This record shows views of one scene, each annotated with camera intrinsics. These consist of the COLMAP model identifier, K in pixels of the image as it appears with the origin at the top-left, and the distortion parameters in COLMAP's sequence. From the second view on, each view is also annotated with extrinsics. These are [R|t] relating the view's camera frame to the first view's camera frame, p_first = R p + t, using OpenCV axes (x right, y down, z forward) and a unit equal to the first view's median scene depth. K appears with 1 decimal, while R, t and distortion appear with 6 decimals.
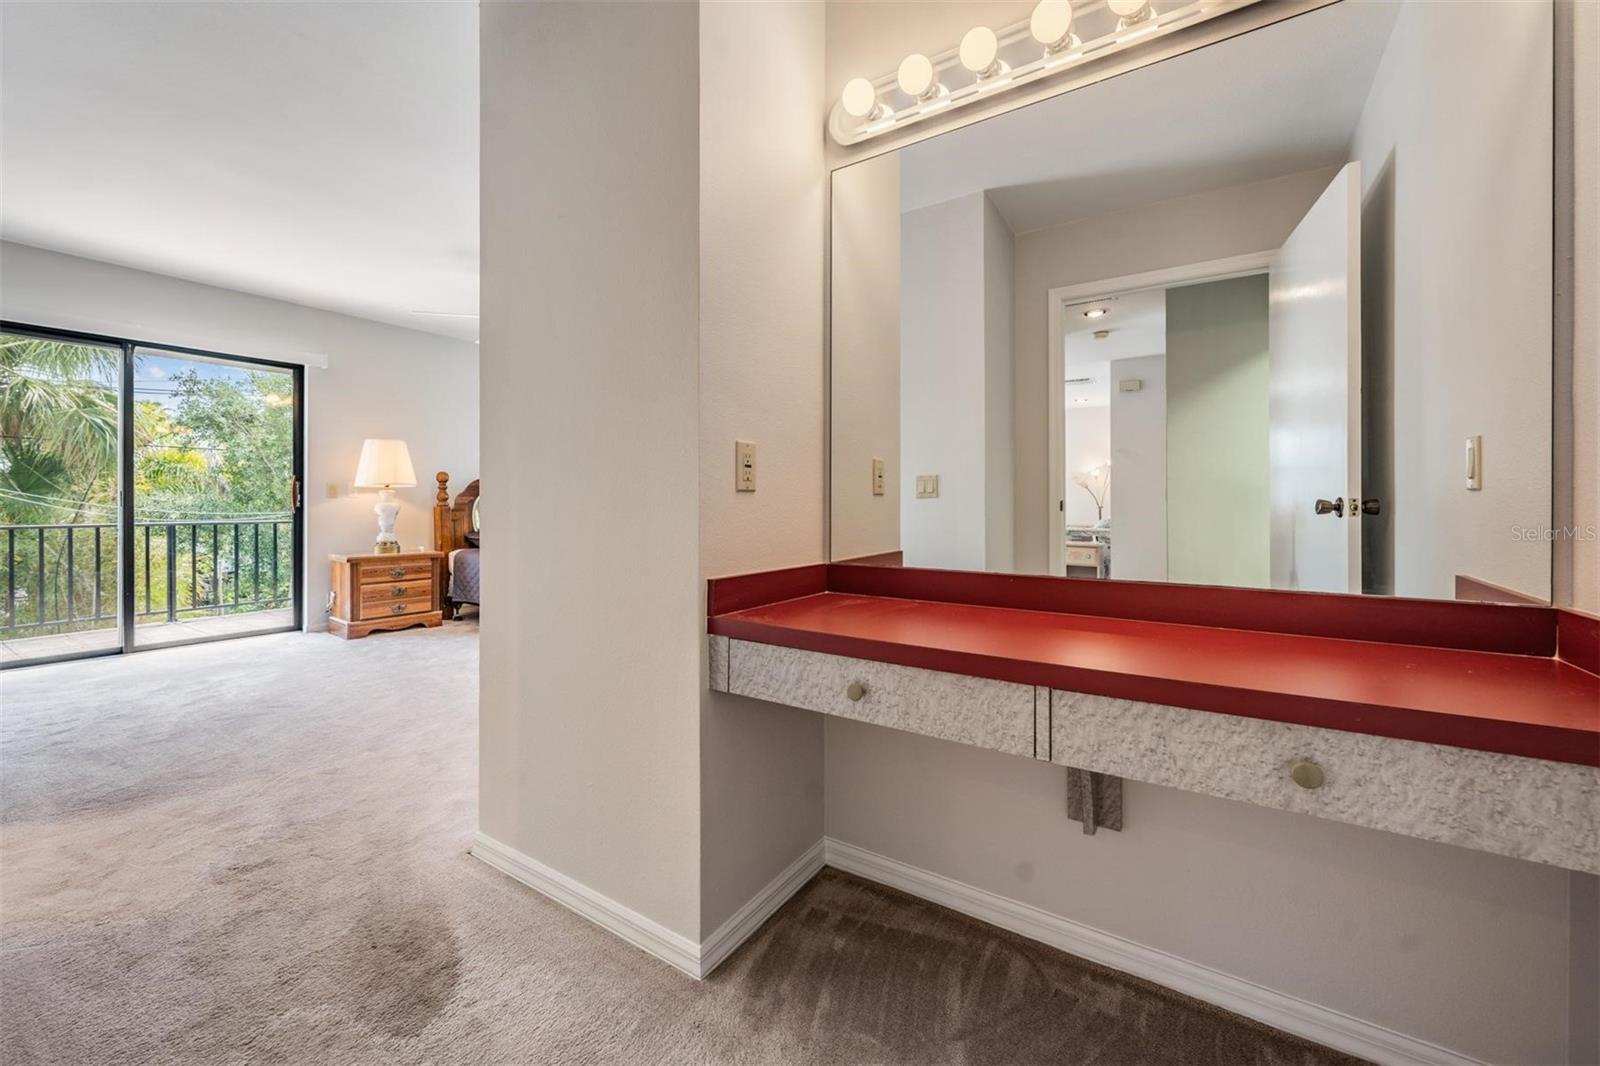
lens RADIAL K [[638.7, 0, 780.7], [0, 638.7, 507.4], [0, 0, 1]] dist [0.001651, -0.000168]
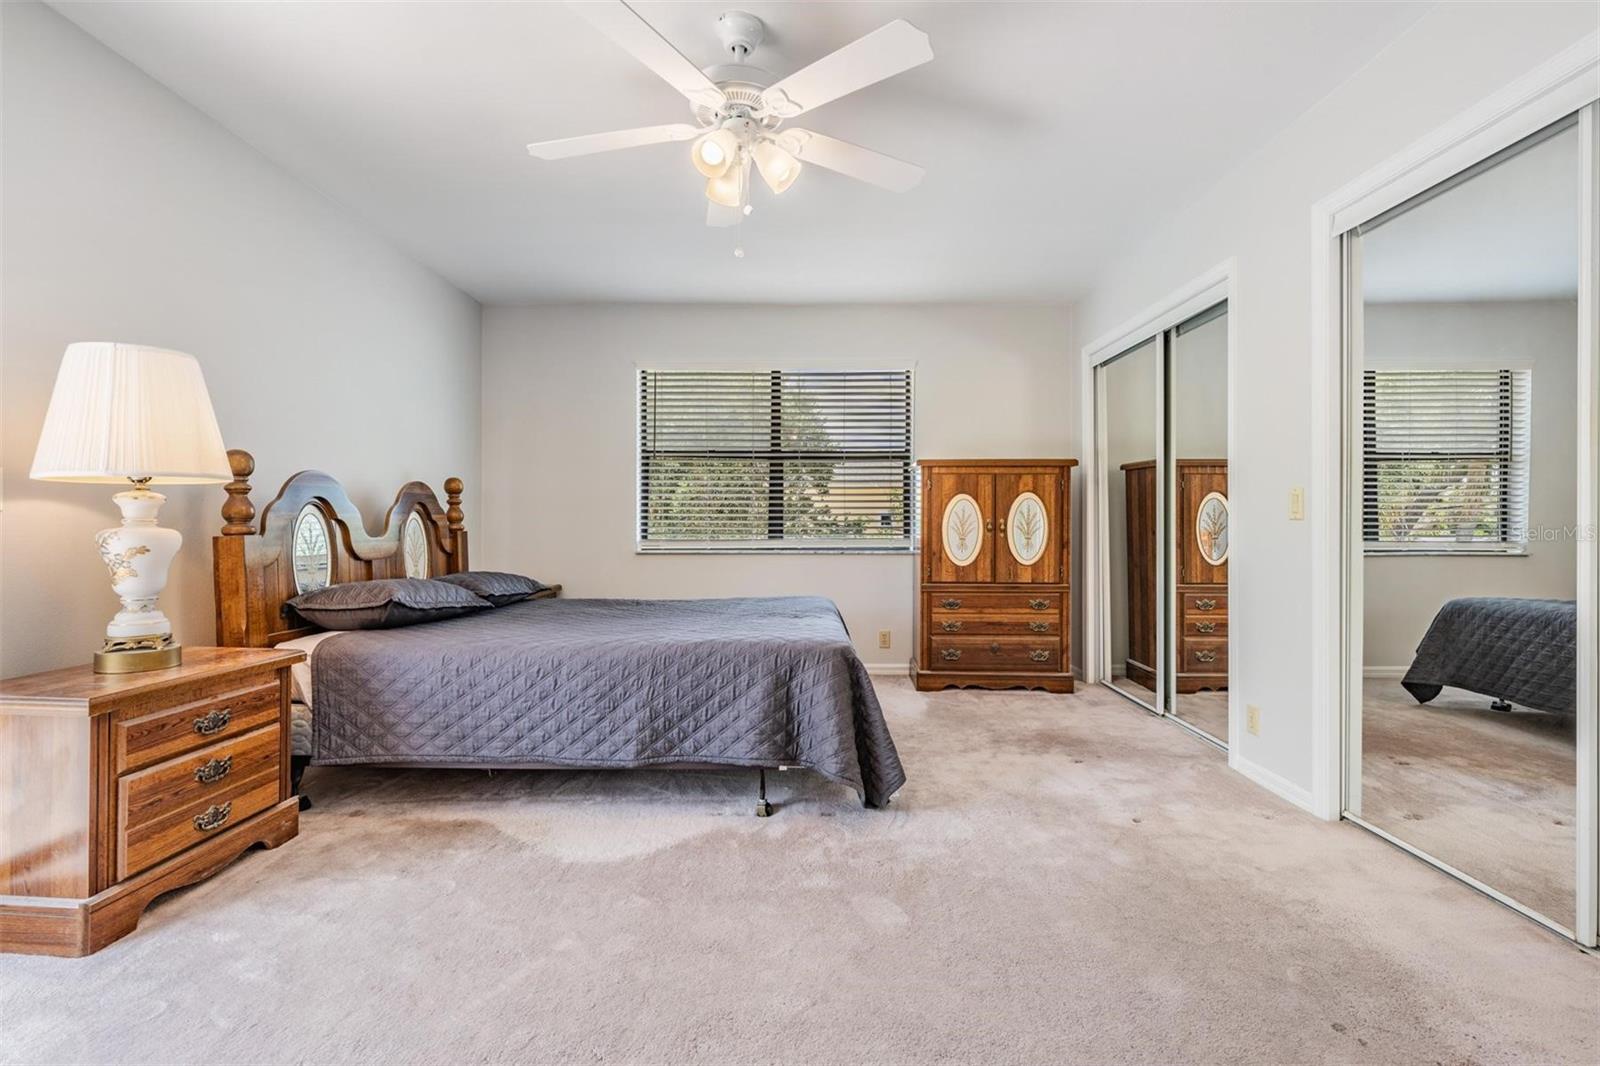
lens RADIAL K [[724.1, 0, 802.4], [0, 724.1, 523.7], [0, 0, 1]] dist [0.005022, -0.001108]
pose [[0.826500, -0.000059, 0.562937, -0.537953], [0.003605, 0.999980, -0.005189, -0.005986], [-0.562926, 0.006319, 0.826483, 0.454282]]
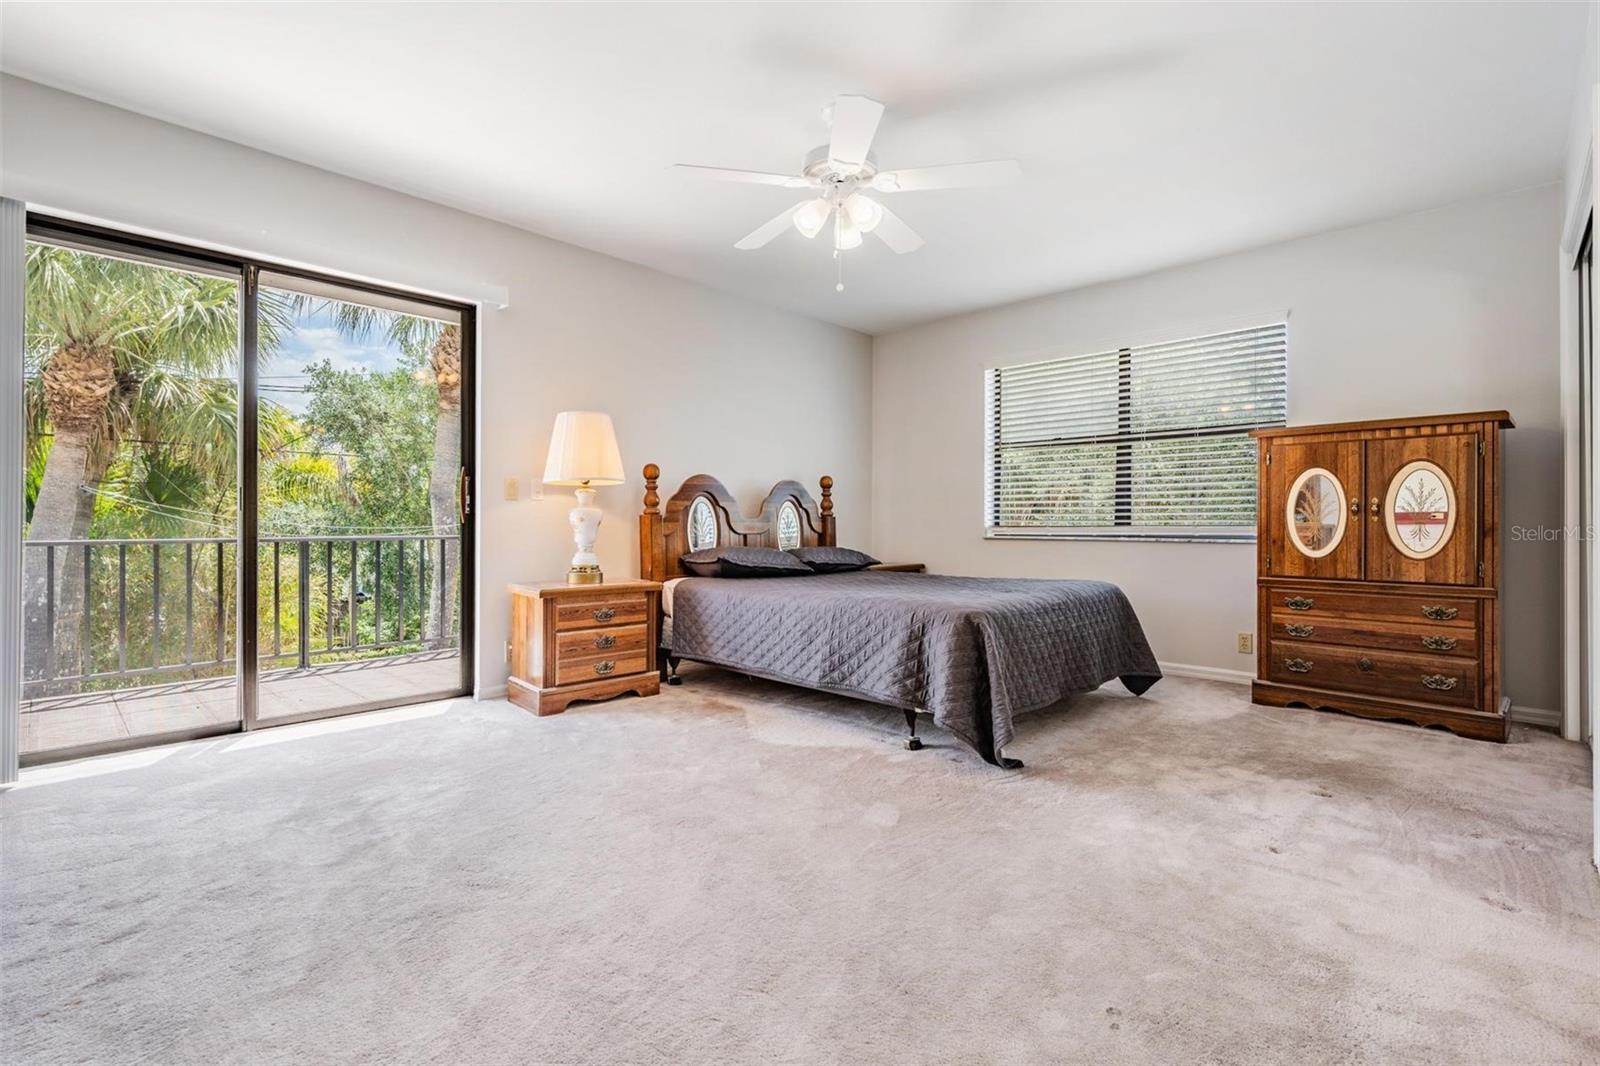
lens RADIAL K [[724.1, 0, 787.5], [0, 724.1, 525.2], [0, 0, 1]] dist [0.005022, -0.001108]
pose [[0.985399, 0.001316, -0.170253, -0.277424], [-0.001641, 0.999997, -0.001771, 0.011626], [0.170250, 0.002024, 0.985399, 0.286792]]
